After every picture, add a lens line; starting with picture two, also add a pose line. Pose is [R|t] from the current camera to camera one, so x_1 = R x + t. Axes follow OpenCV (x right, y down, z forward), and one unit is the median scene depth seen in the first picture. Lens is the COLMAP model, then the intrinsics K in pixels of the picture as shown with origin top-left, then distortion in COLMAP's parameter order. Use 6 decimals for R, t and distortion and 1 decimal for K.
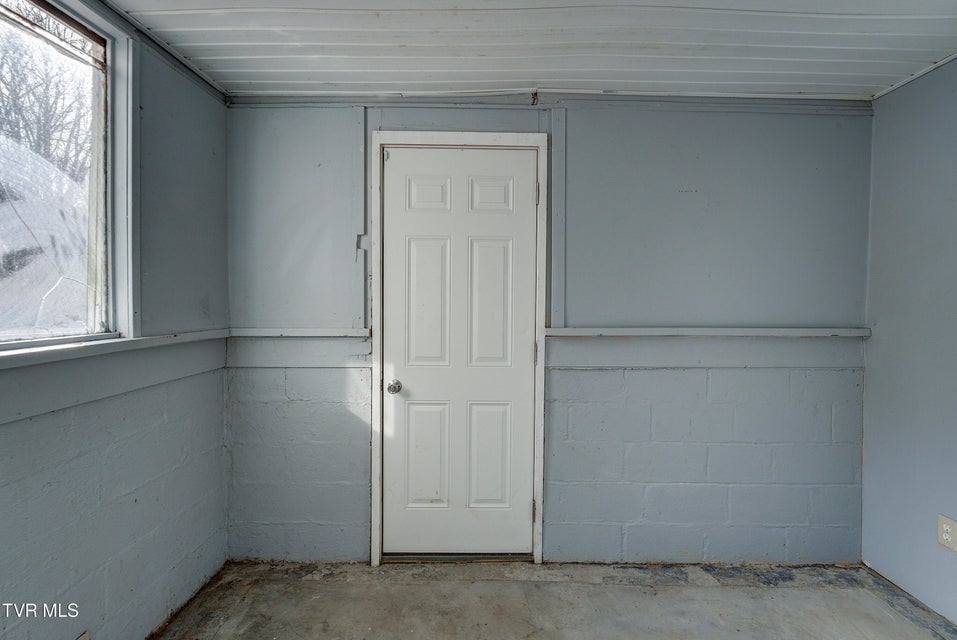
lens RADIAL K [[454.0, 0, 492.2], [0, 454.0, 301.6], [0, 0, 1]] dist [-0.003312, 0.000104]
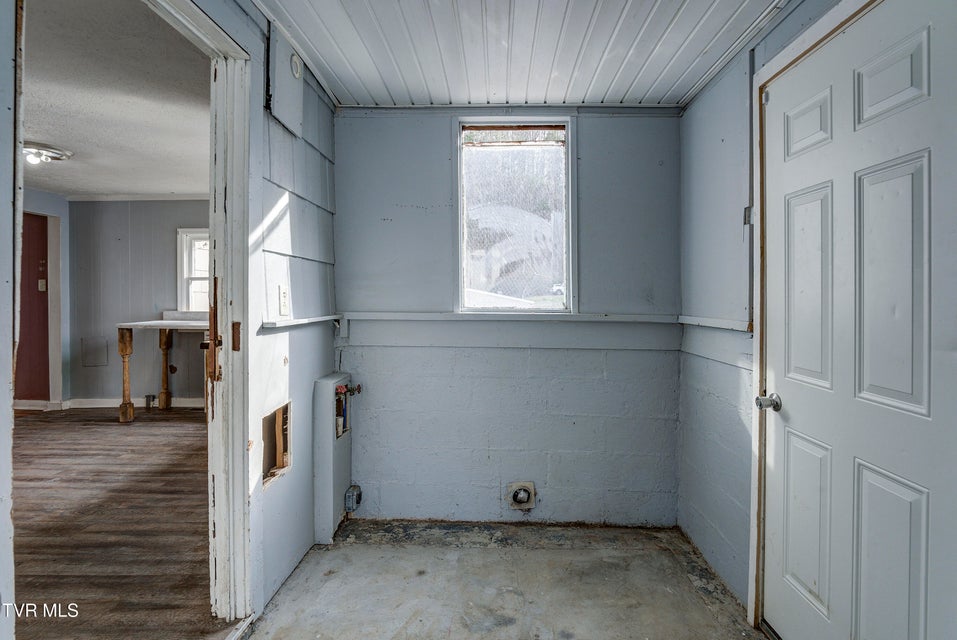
lens RADIAL K [[454.0, 0, 490.2], [0, 454.0, 297.7], [0, 0, 1]] dist [-0.003312, 0.000104]
pose [[-0.003990, -0.003671, -0.999985, 0.535146], [-0.018338, 0.999825, -0.003597, 0.028183], [0.999824, 0.018323, -0.004057, 0.546288]]
